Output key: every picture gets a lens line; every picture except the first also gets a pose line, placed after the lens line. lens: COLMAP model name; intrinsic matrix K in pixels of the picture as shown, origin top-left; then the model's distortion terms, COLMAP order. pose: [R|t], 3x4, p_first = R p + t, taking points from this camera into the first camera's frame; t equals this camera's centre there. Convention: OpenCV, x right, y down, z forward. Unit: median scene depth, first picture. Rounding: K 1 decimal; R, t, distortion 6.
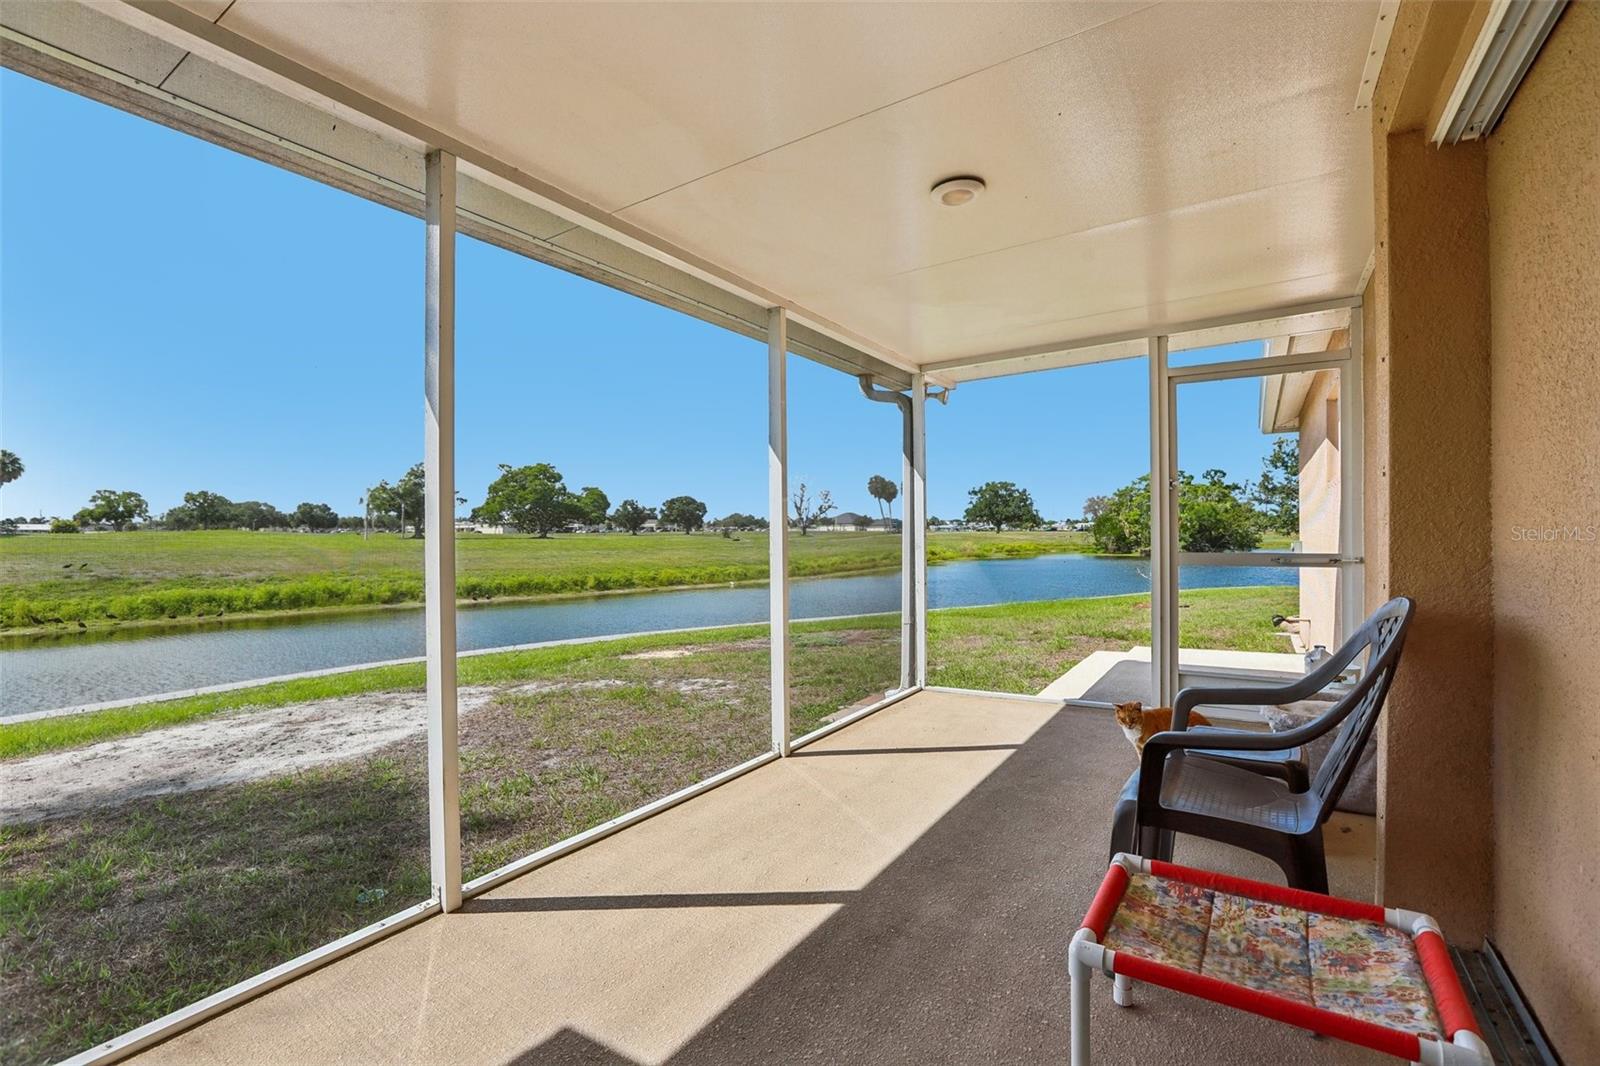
lens RADIAL K [[719.2, 0, 798.2], [0, 719.2, 534.4], [0, 0, 1]] dist [-0.044498, 0.012654]
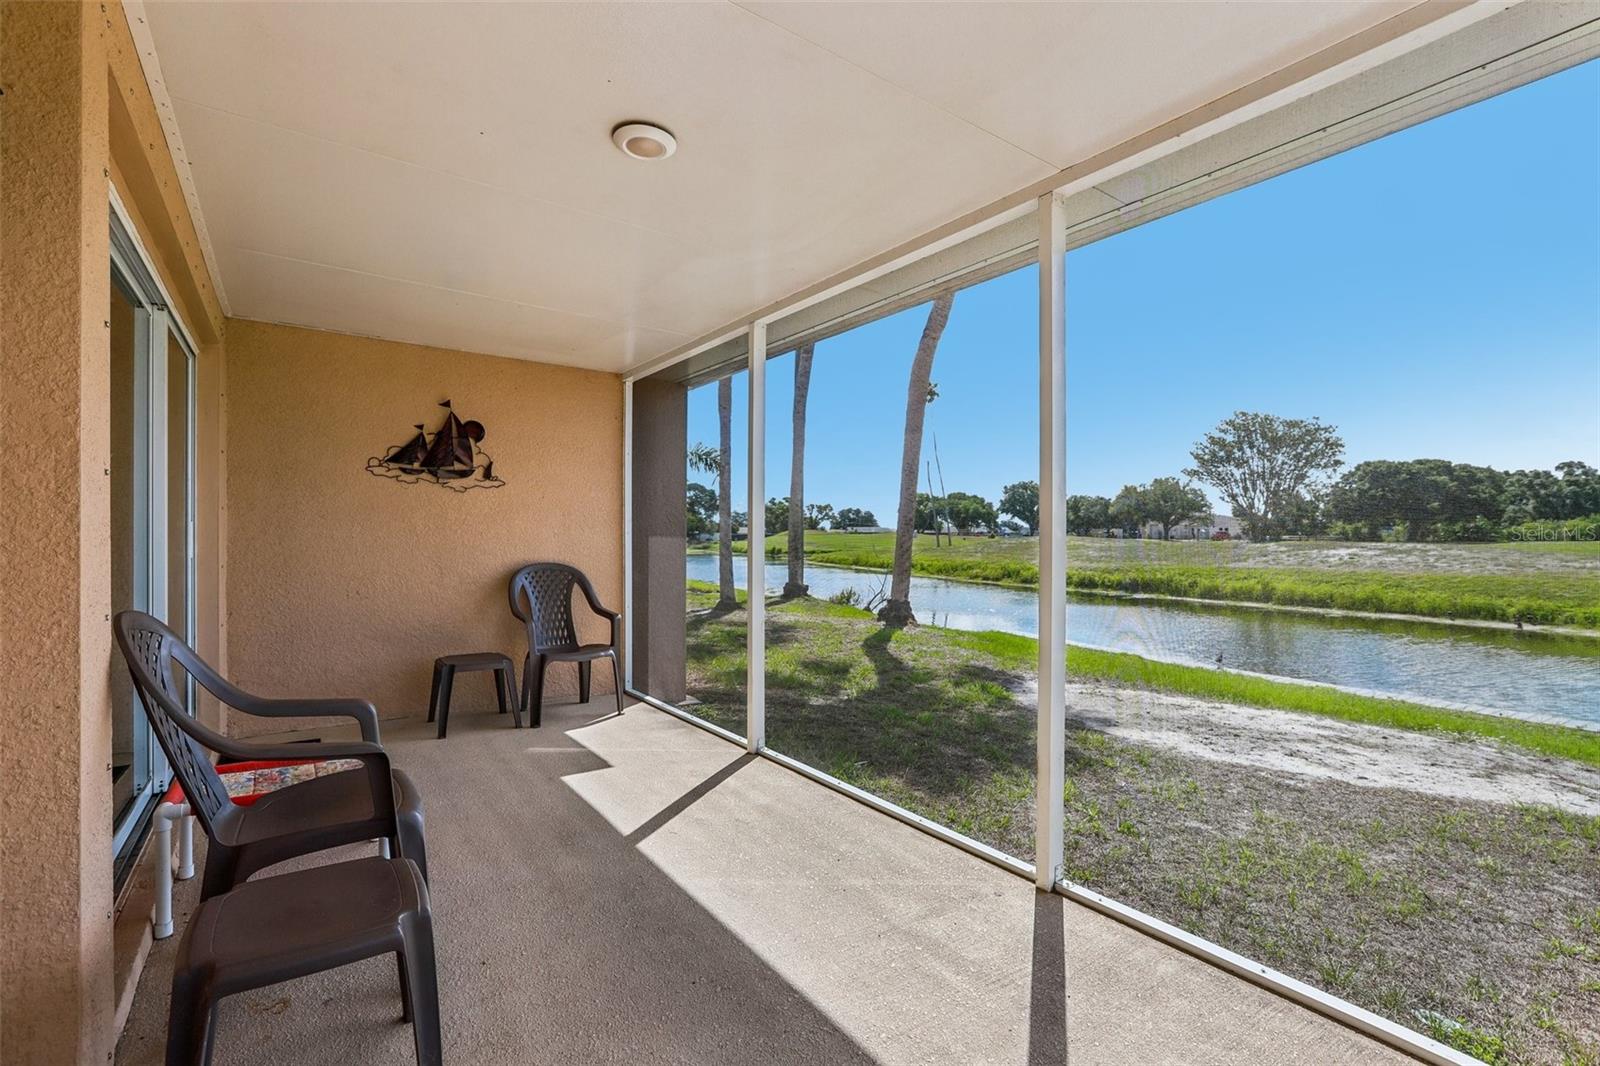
lens RADIAL K [[725.9, 0, 796.0], [0, 725.9, 532.5], [0, 0, 1]] dist [-0.054120, 0.019802]
pose [[-0.376060, -0.018178, -0.926417, 0.971999], [-0.015128, 0.999795, -0.013477, 0.013398], [0.926472, 0.008946, -0.376258, 1.532694]]
